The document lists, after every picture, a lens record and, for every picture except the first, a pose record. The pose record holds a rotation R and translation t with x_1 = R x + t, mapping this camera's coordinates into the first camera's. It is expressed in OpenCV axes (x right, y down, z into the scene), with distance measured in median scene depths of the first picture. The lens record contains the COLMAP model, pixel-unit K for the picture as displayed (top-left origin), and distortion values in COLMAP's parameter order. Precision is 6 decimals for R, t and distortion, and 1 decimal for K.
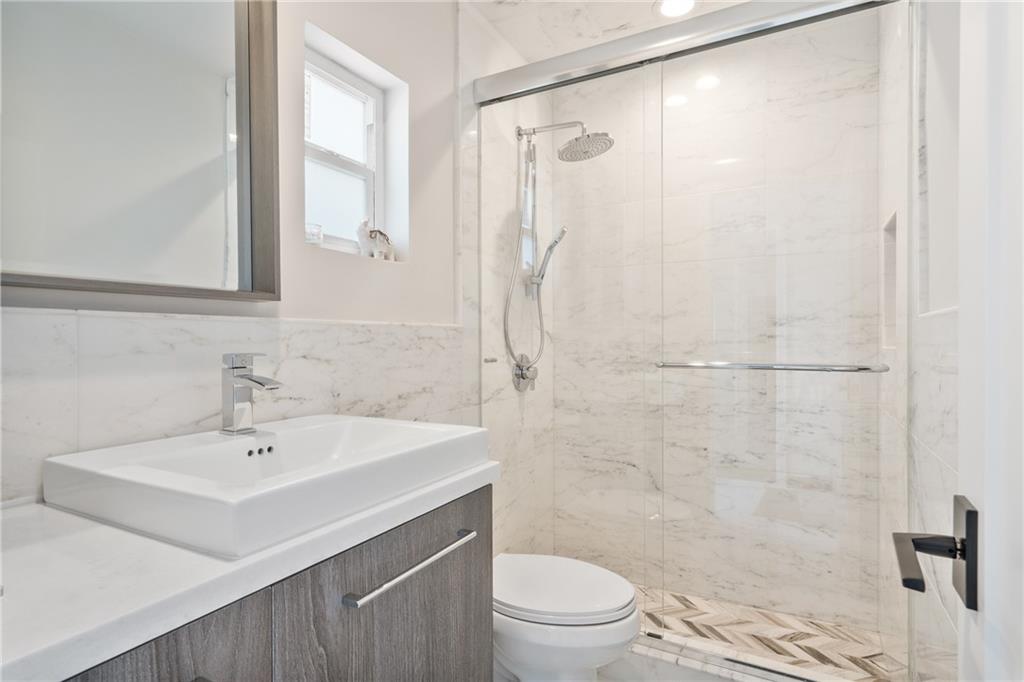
lens RADIAL K [[543.5, 0, 514.5], [0, 543.5, 342.5], [0, 0, 1]] dist [0.006446, 0.000225]
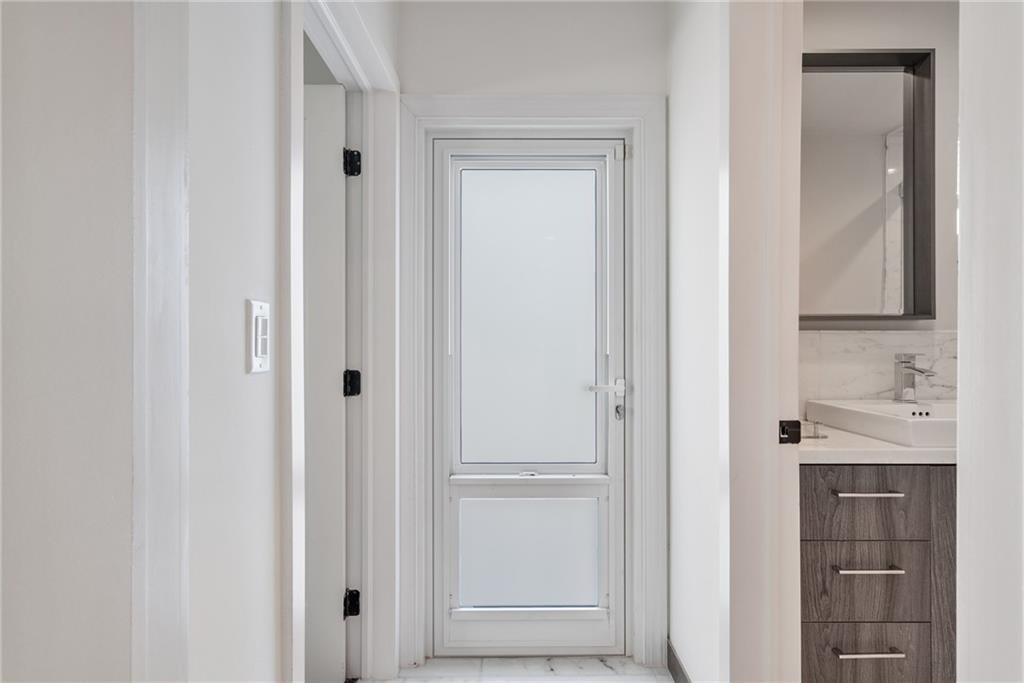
lens RADIAL K [[543.5, 0, 514.5], [0, 543.5, 341.6], [0, 0, 1]] dist [0.006446, 0.000225]
pose [[0.487084, 0.001388, -0.873354, 0.352832], [-0.006768, 0.999975, -0.002186, -0.004626], [0.873329, 0.006975, 0.487081, -0.825989]]
